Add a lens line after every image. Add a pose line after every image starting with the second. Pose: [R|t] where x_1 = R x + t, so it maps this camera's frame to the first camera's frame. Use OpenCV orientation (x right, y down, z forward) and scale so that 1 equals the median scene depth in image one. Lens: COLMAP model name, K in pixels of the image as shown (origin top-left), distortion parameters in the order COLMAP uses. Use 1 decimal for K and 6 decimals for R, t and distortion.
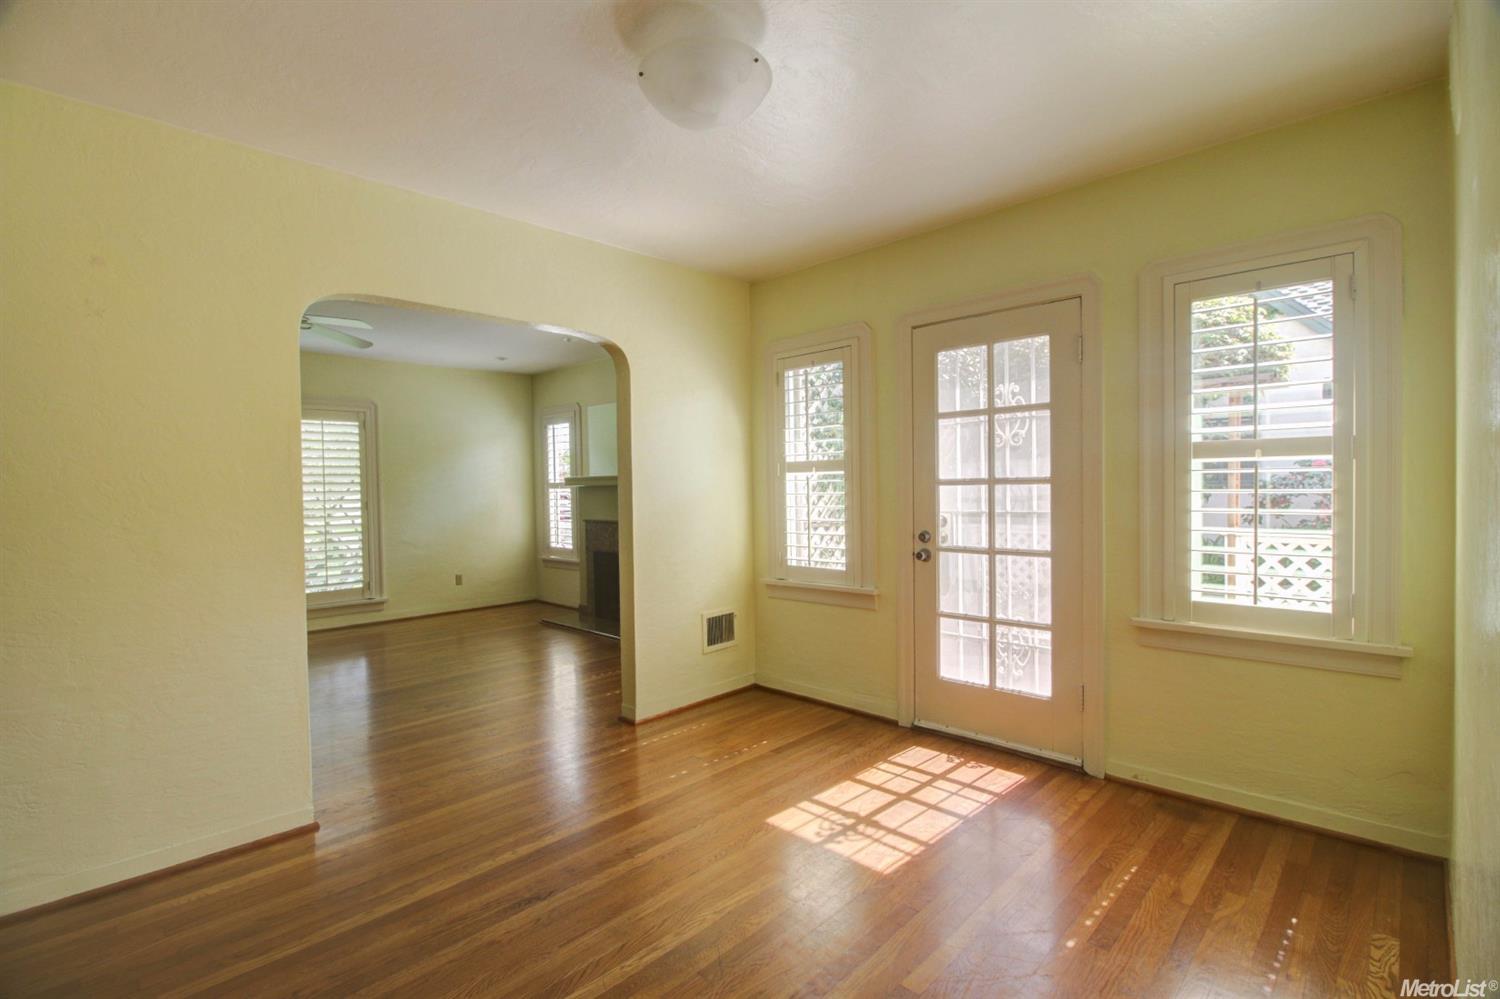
lens RADIAL K [[695.5, 0, 750.0], [0, 695.5, 499.5], [0, 0, 1]] dist [0.008826, -0.013408]
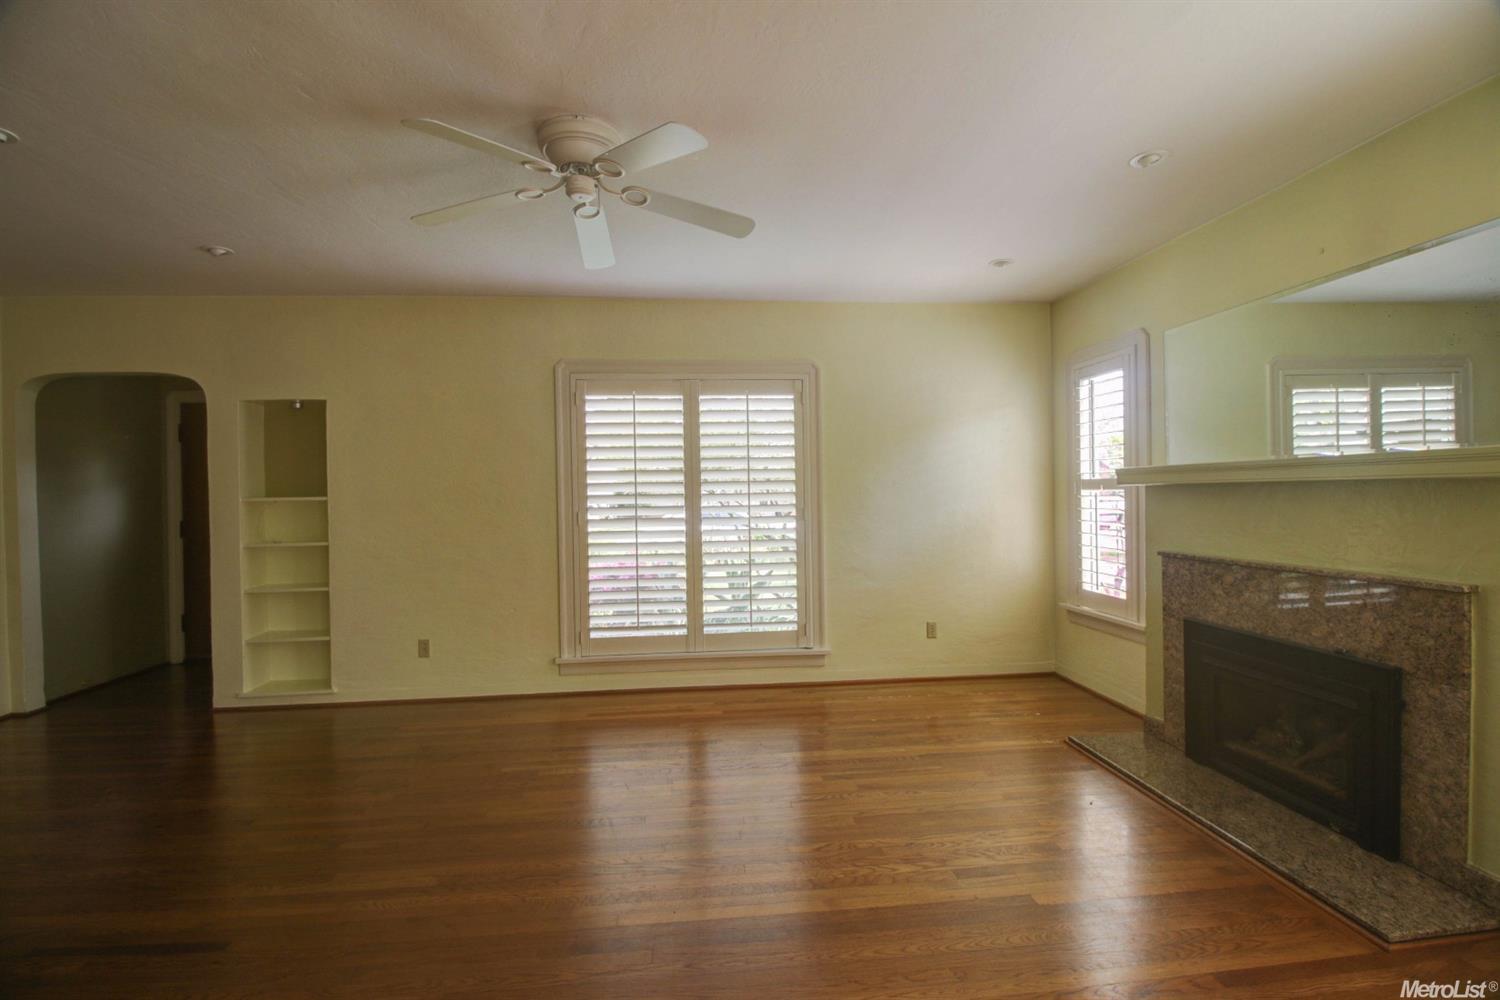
lens RADIAL K [[695.5, 0, 750.0], [0, 695.5, 500.0], [0, 0, 1]] dist [0.008826, -0.013408]
pose [[0.767781, 0.009869, -0.640636, -0.282440], [-0.010121, 0.999943, 0.003274, -0.013061], [0.640632, 0.003970, 0.767838, 0.831081]]
